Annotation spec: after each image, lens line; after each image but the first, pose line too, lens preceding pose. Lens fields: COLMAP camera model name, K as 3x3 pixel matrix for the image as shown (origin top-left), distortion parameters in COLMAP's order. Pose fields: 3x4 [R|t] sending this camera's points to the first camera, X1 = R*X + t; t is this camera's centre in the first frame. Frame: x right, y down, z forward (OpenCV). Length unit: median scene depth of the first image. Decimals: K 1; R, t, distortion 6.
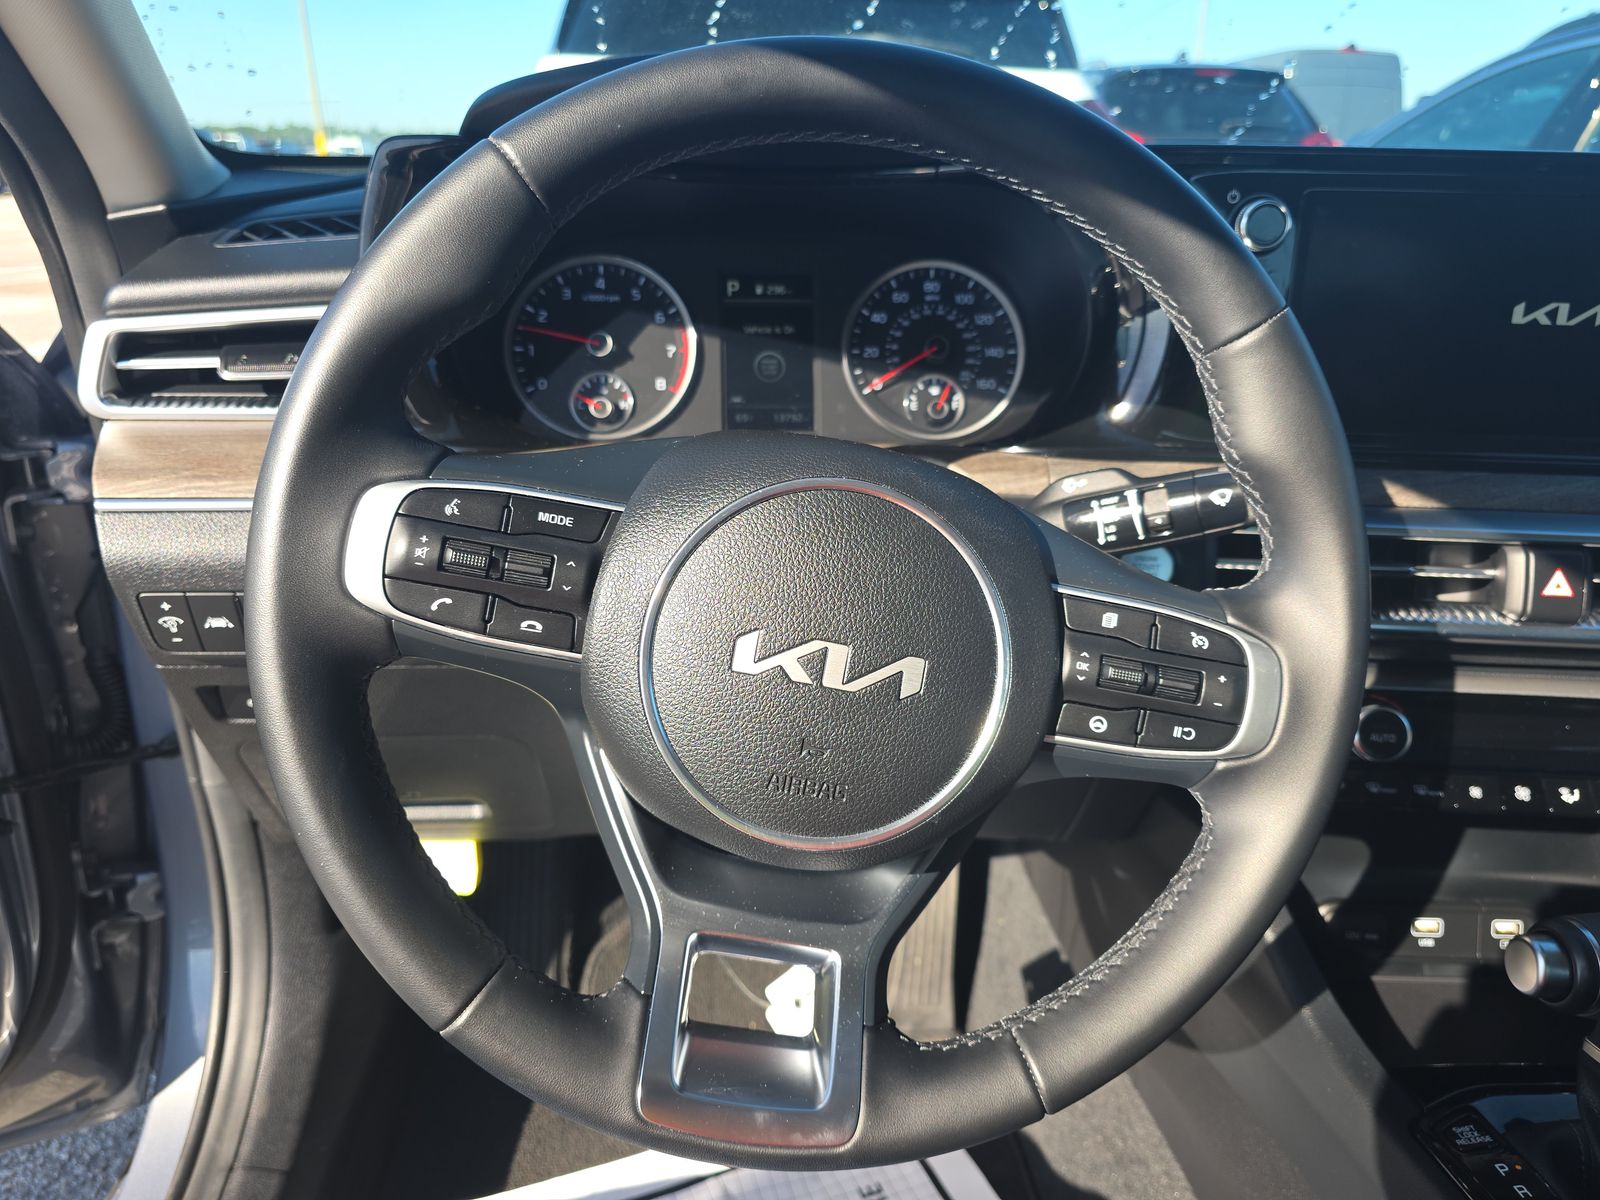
lens RADIAL K [[1130.5, 0, 800.0], [0, 1130.5, 600.0], [0, 0, 1]] dist [0.000789, -0.004704]
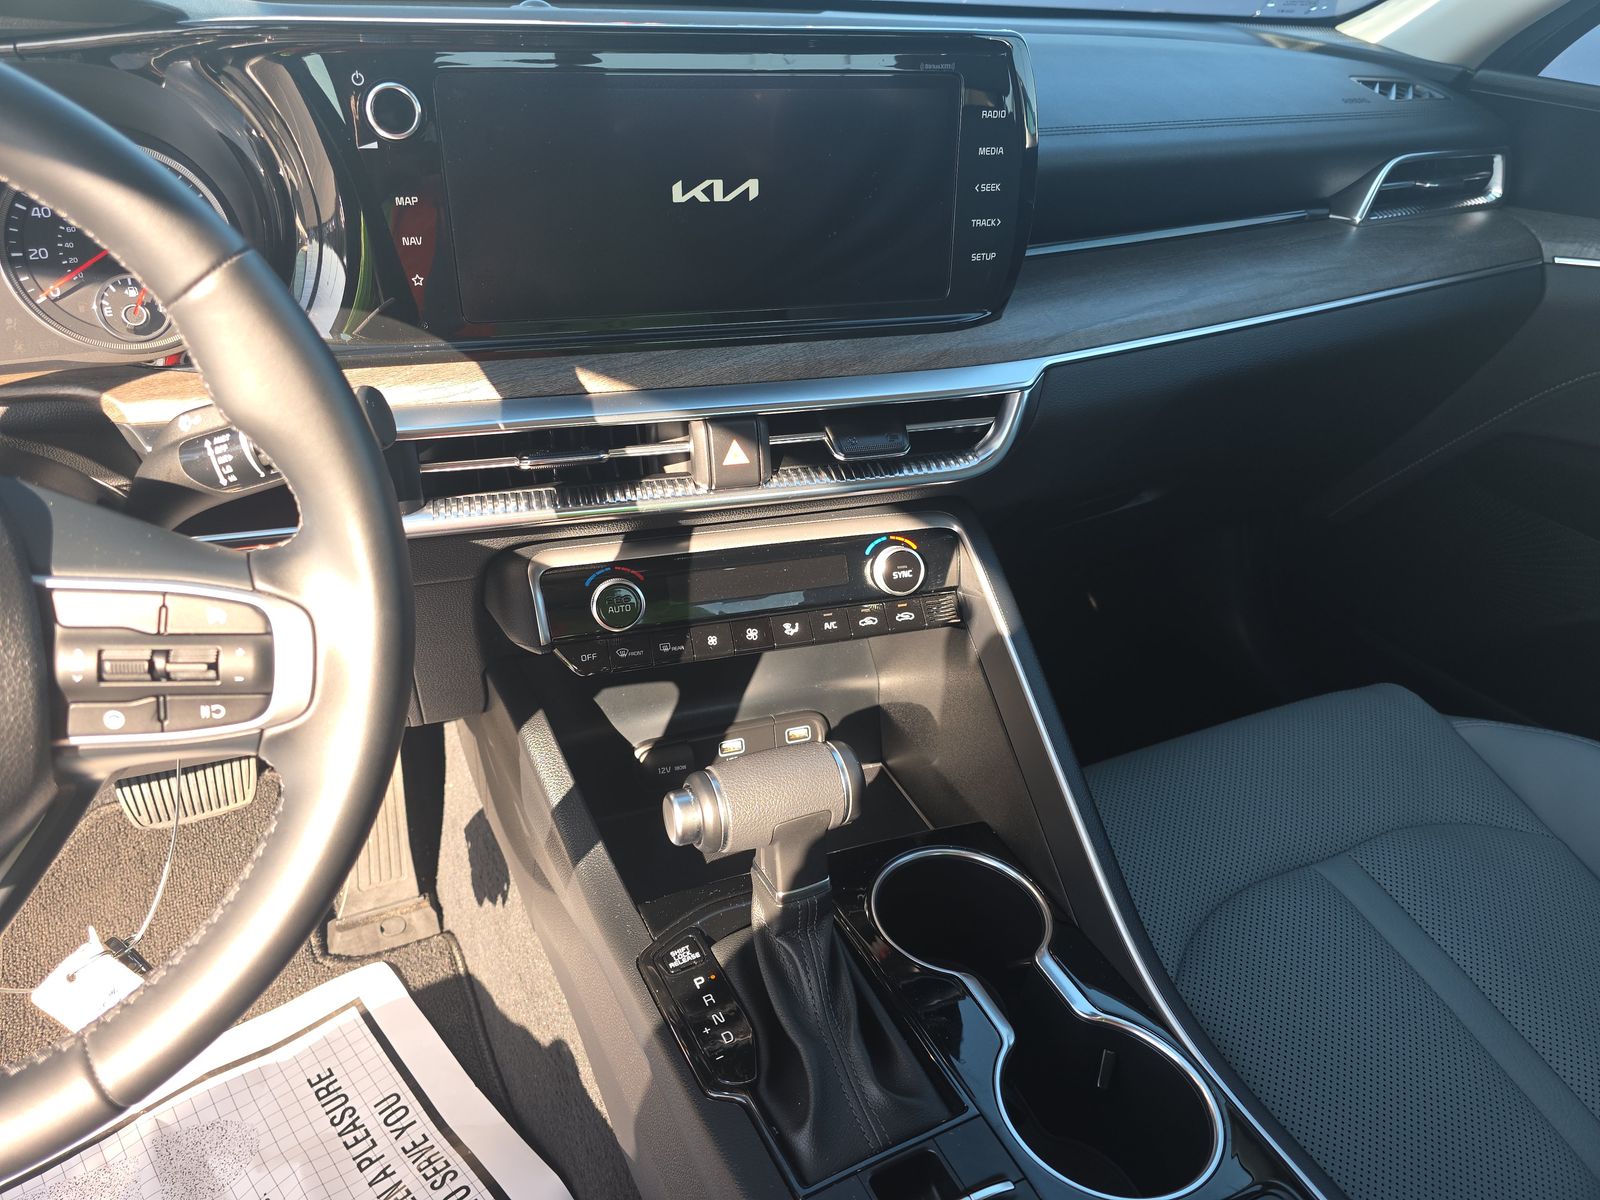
lens RADIAL K [[1104.1, 0, 801.7], [0, 1104.1, 570.3], [0, 0, 1]] dist [0.074054, -0.062710]
pose [[0.942445, -0.160160, 0.293505, 0.325730], [0.111954, 0.978298, 0.174352, -0.066987], [-0.315060, -0.131459, 0.939923, -0.033422]]
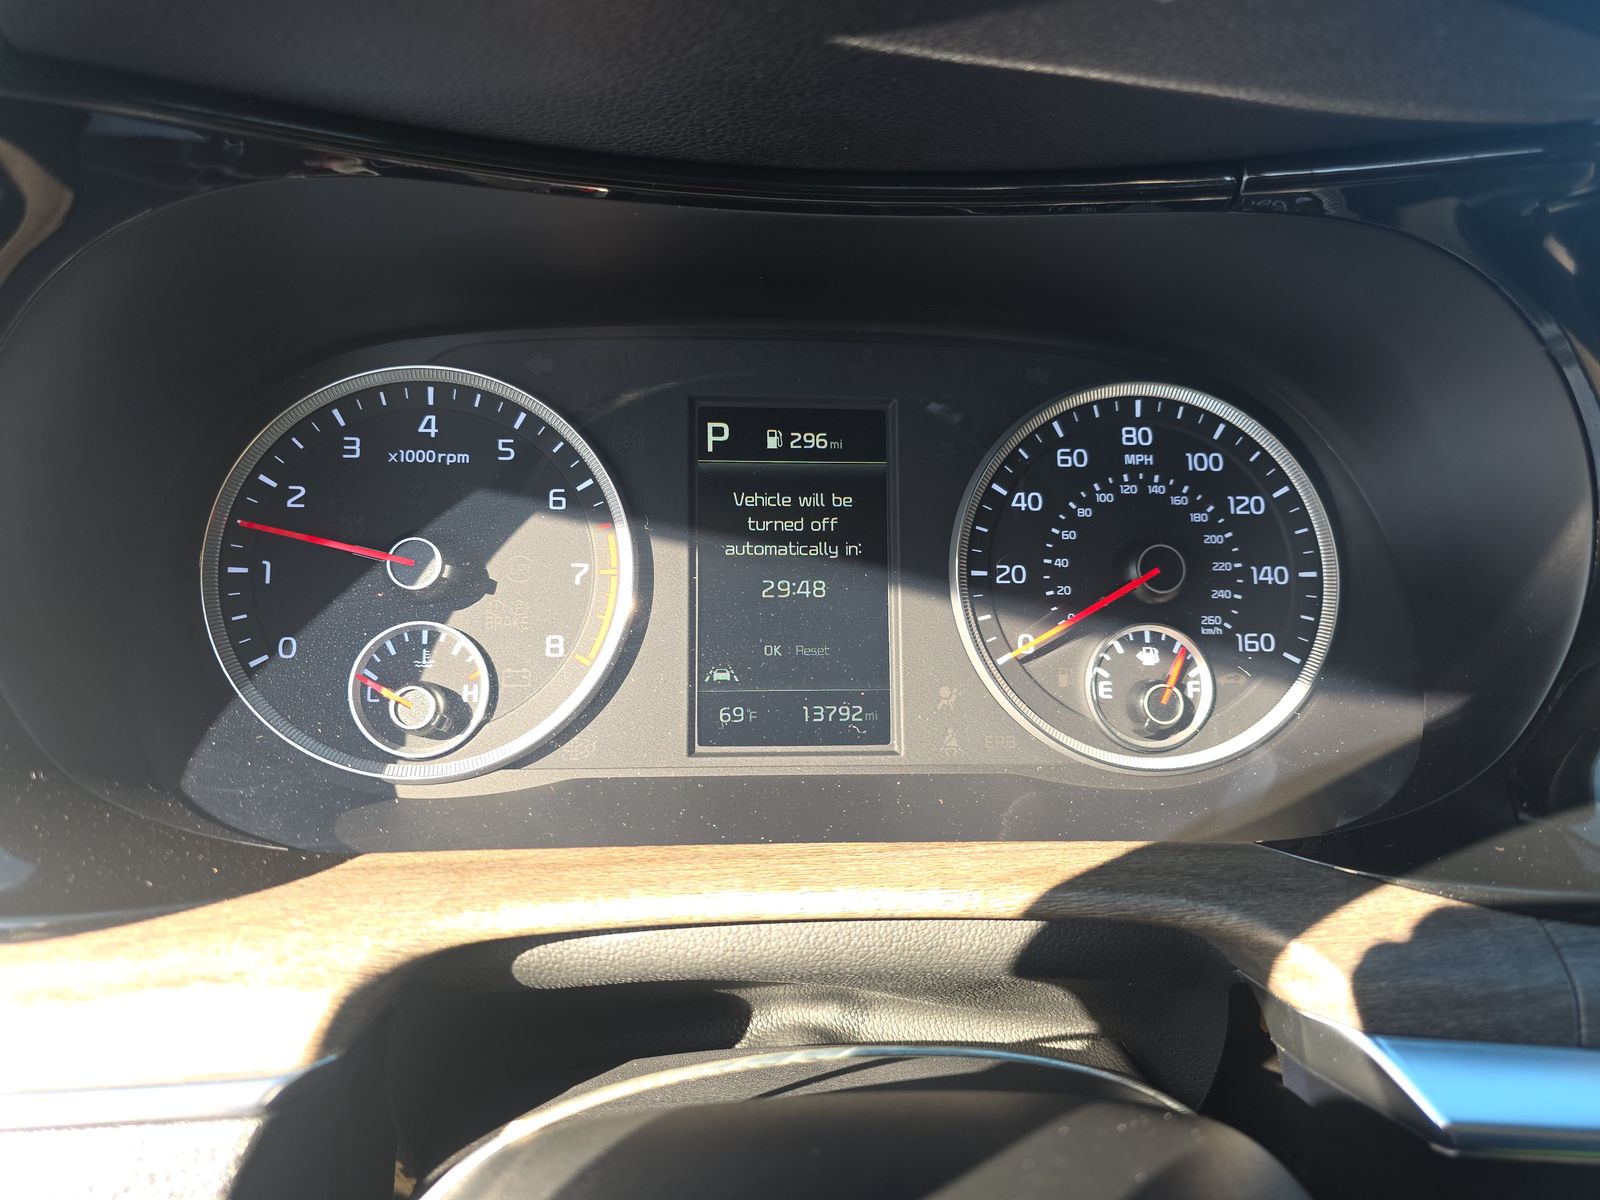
lens RADIAL K [[1130.5, 0, 800.0], [0, 1130.5, 600.0], [0, 0, 1]] dist [0.000789, -0.004704]
pose [[0.999953, 0.009723, -0.000004, -0.024492], [-0.009700, 0.997578, -0.068878, -0.177279], [-0.000666, 0.068875, 0.997625, 0.540377]]
